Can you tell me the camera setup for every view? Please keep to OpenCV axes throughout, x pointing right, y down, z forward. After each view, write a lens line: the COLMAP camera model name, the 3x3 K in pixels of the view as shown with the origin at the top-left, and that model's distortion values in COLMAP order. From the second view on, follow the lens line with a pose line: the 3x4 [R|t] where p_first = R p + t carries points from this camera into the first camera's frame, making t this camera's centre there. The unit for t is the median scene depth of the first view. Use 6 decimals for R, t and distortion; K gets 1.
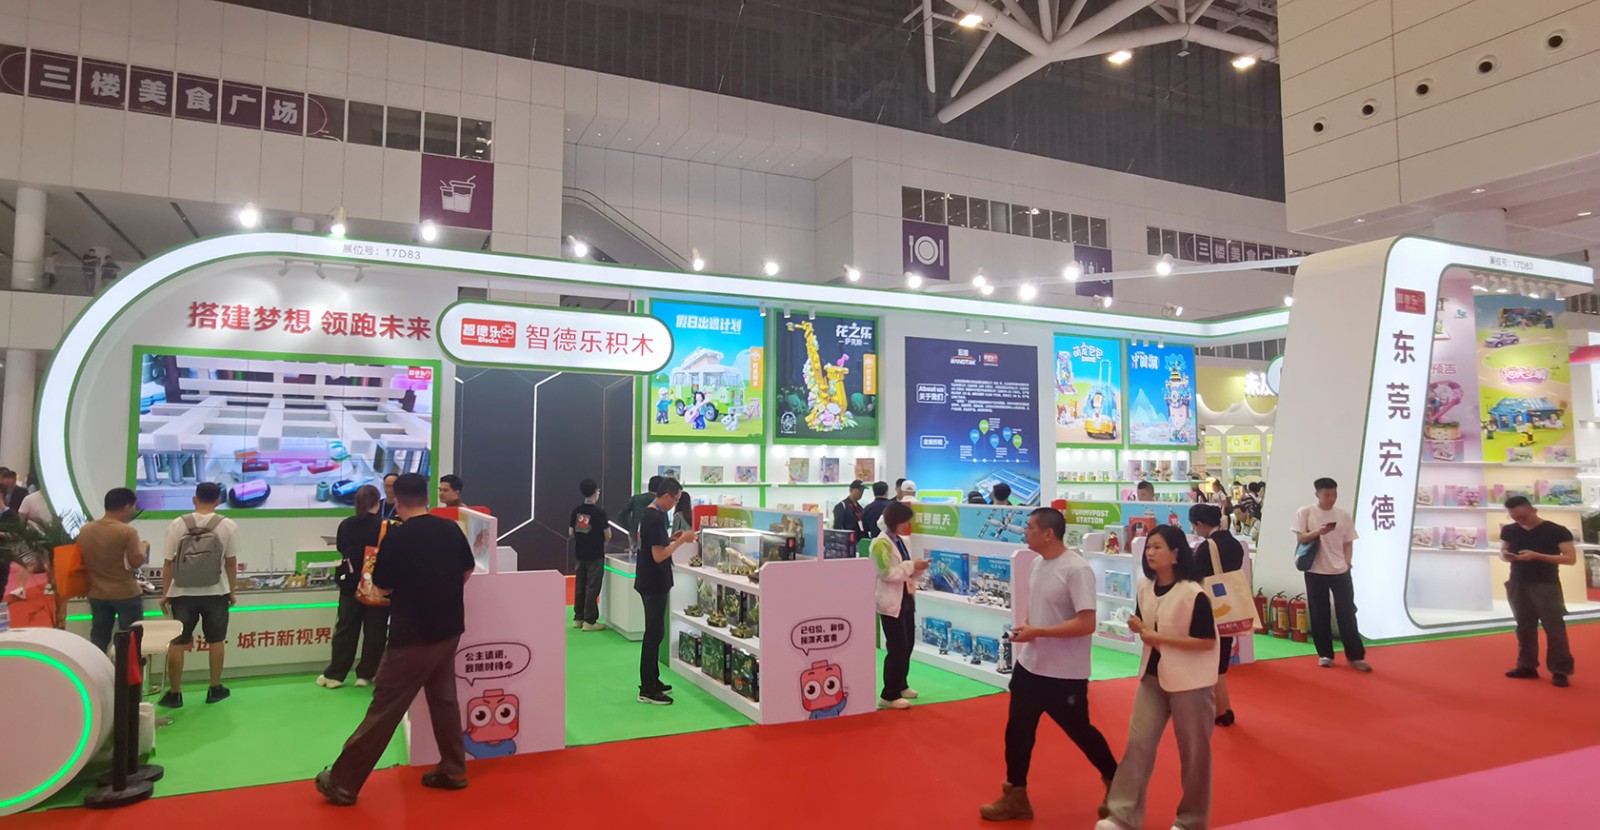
lens RADIAL K [[841.5, 0, 725.5], [0, 841.5, 399.3], [0, 0, 1]] dist [-0.053796, 0.049055]
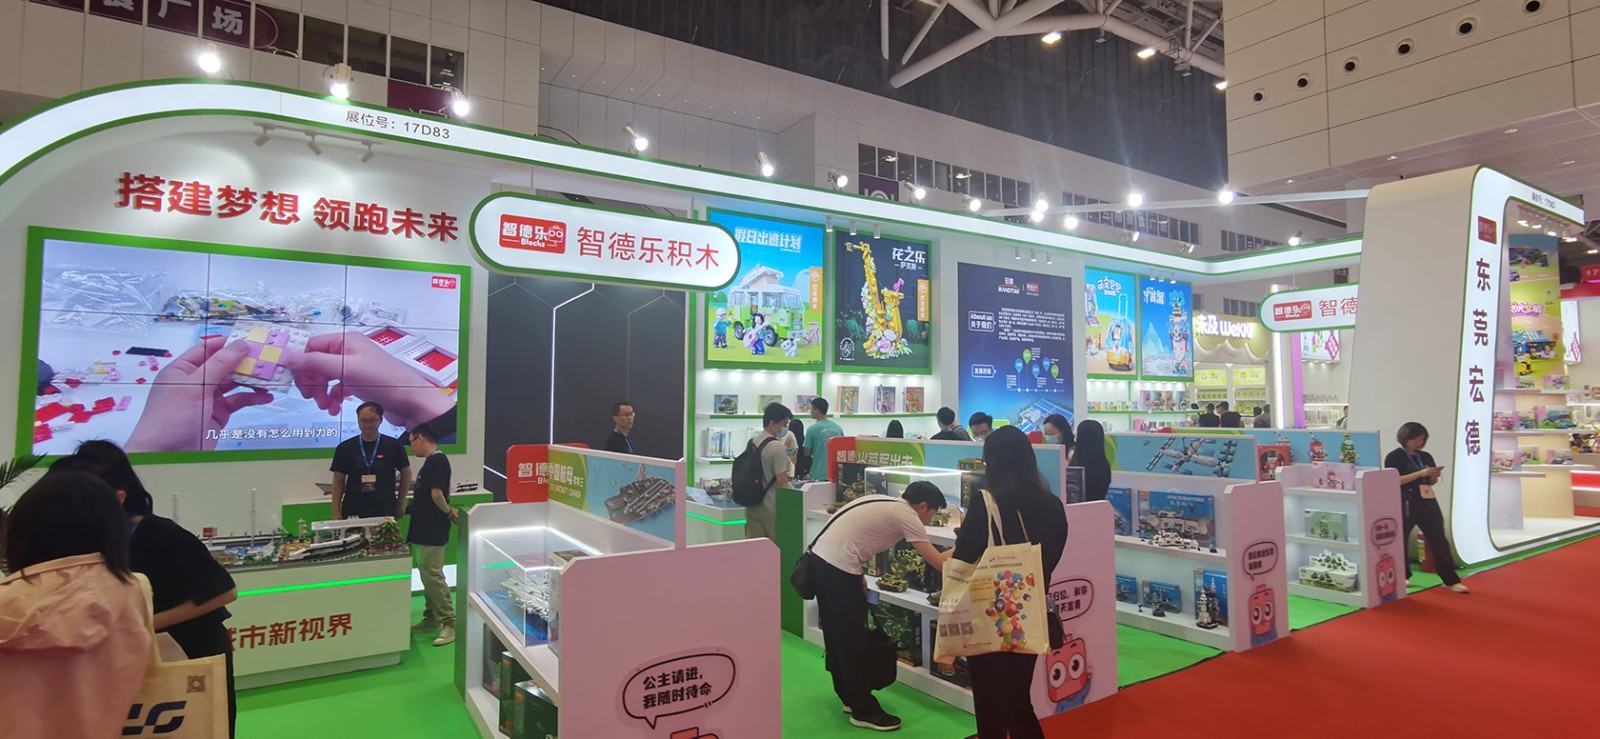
lens RADIAL K [[756.3, 0, 798.3], [0, 756.3, 352.5], [0, 0, 1]] dist [-0.049222, 0.046622]
pose [[0.985234, 0.007657, 0.171042, -0.128014], [-0.009969, 0.999870, 0.012663, 0.022439], [-0.170922, -0.014181, 0.985182, 0.185995]]
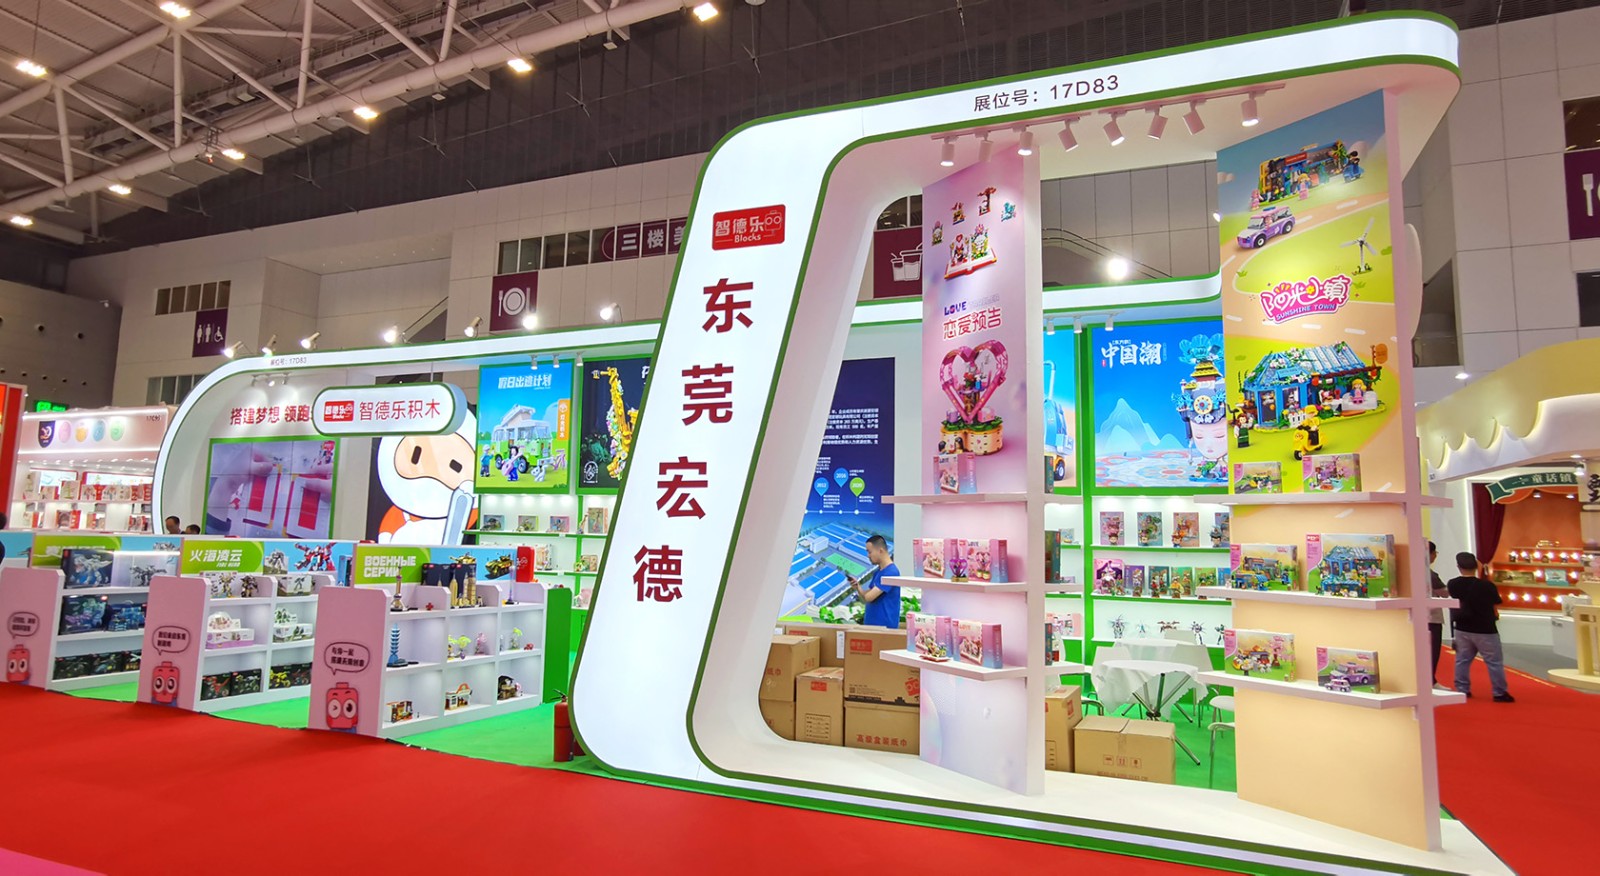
lens RADIAL K [[895.2, 0, 791.6], [0, 895.2, 421.9], [0, 0, 1]] dist [-0.046431, 0.038888]
pose [[0.704186, -0.078683, -0.705642, 1.022369], [0.038782, 0.996619, -0.072427, 0.056388], [0.708956, 0.023636, 0.704857, 0.447261]]
